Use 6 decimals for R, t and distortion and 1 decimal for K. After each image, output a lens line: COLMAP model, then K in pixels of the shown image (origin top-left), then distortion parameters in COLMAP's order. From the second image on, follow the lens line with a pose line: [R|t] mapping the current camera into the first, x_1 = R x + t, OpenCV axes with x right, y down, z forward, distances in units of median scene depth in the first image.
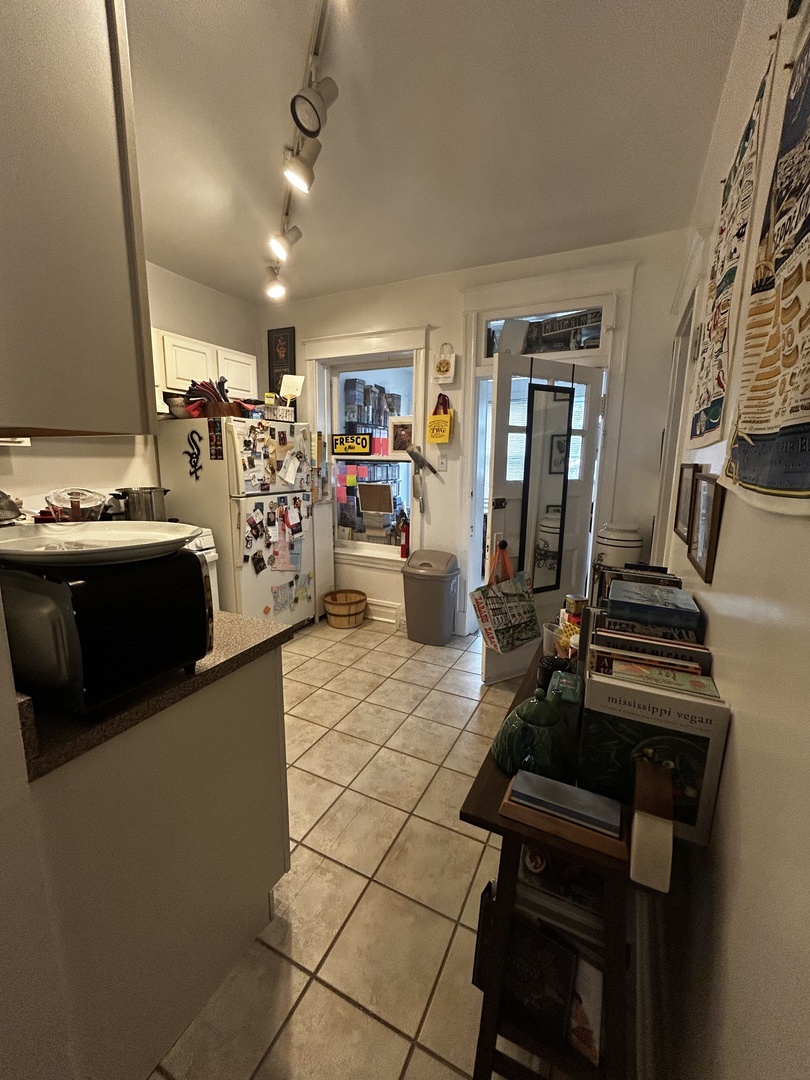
lens RADIAL K [[435.8, 0, 404.8], [0, 435.8, 537.9], [0, 0, 1]] dist [-0.000636, 0.000096]
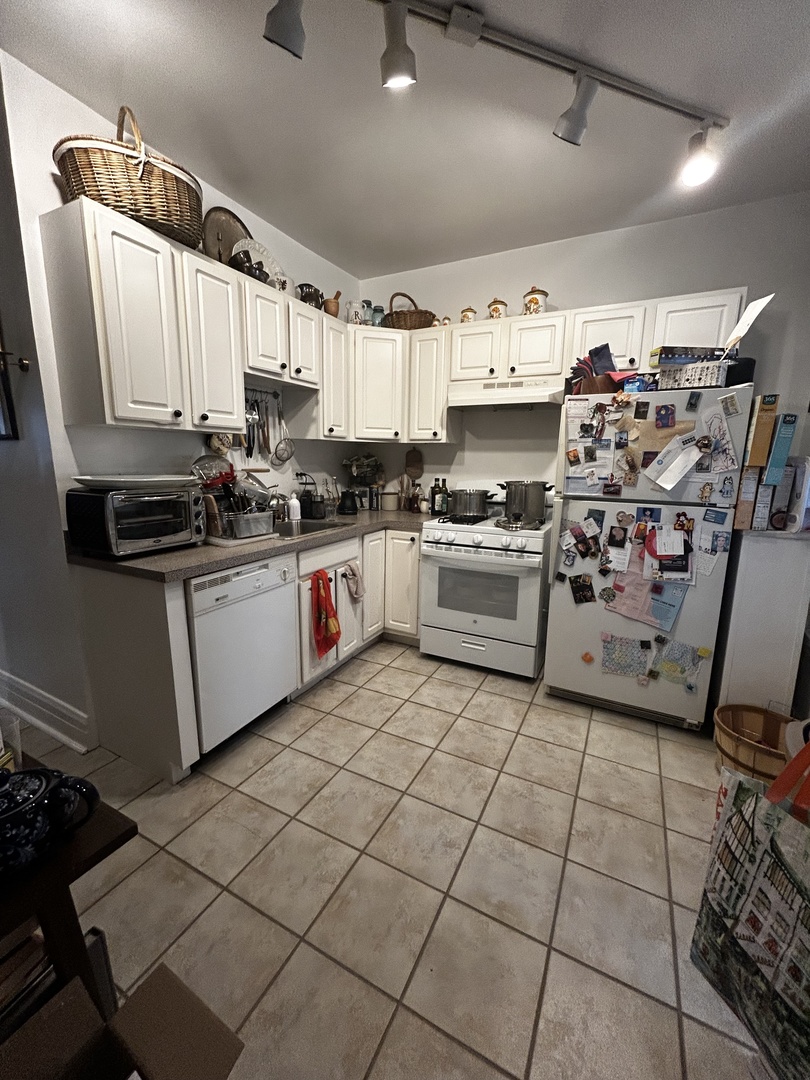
lens RADIAL K [[435.8, 0, 411.3], [0, 435.8, 539.6], [0, 0, 1]] dist [-0.000636, 0.000096]
pose [[-0.007814, 0.167164, -0.985898, 0.379031], [-0.195073, 0.966731, 0.165461, -0.090272], [0.980758, 0.193615, 0.025055, 0.669559]]
